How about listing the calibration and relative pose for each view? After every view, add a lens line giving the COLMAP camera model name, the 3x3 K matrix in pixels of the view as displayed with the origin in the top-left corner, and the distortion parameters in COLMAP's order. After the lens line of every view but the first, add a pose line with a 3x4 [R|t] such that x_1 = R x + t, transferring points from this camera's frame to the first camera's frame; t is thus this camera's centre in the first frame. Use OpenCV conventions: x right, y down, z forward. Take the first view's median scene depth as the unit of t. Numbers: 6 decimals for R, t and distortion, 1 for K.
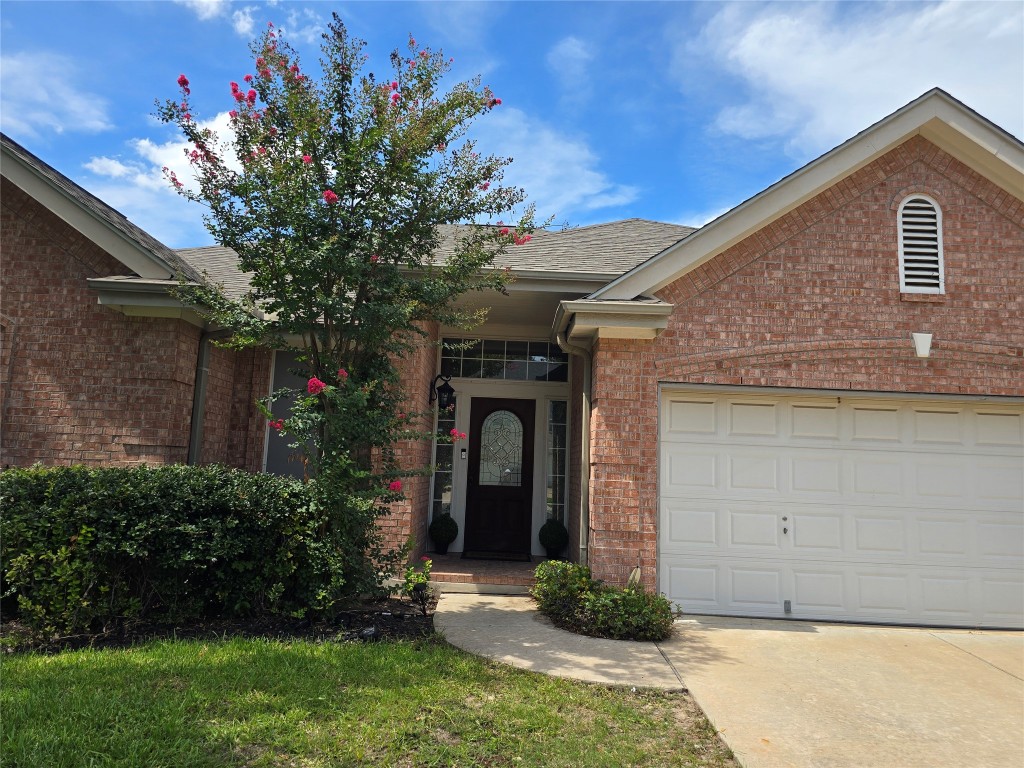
lens RADIAL K [[688.8, 0, 513.4], [0, 688.8, 383.7], [0, 0, 1]] dist [0.035566, -0.014572]
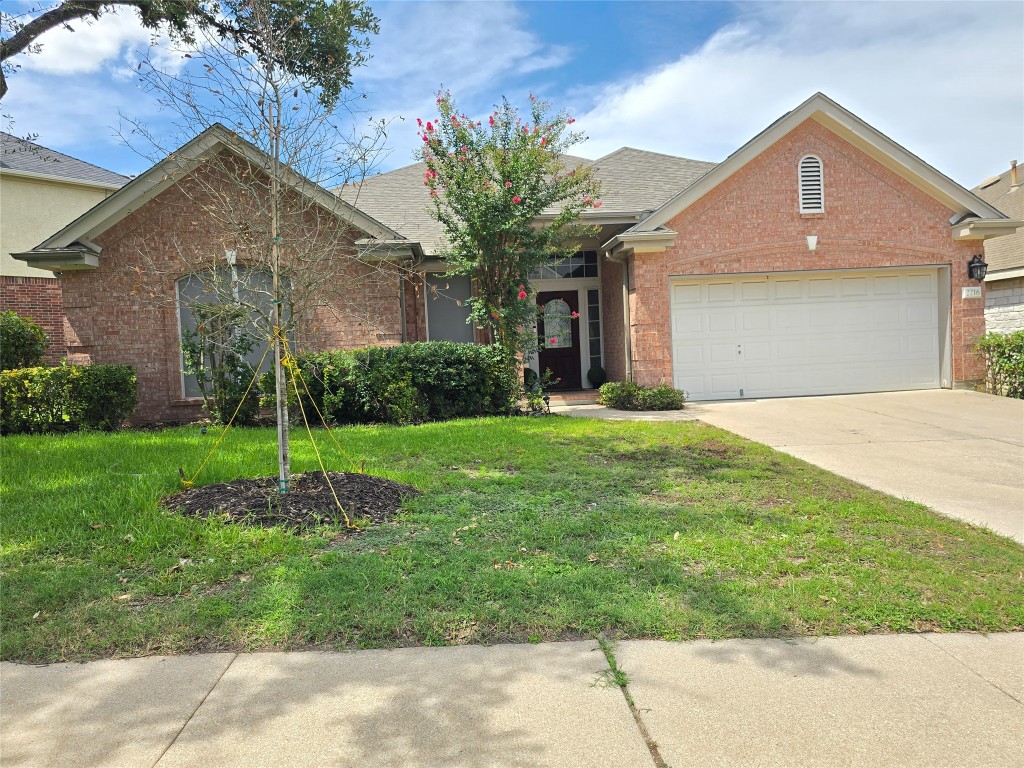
lens RADIAL K [[688.8, 0, 510.4], [0, 688.8, 381.5], [0, 0, 1]] dist [0.035566, -0.014572]
pose [[0.994539, -0.086821, 0.057924, -0.317384], [0.076381, 0.983671, 0.162965, -0.054565], [-0.071127, -0.157651, 0.984930, -0.756577]]
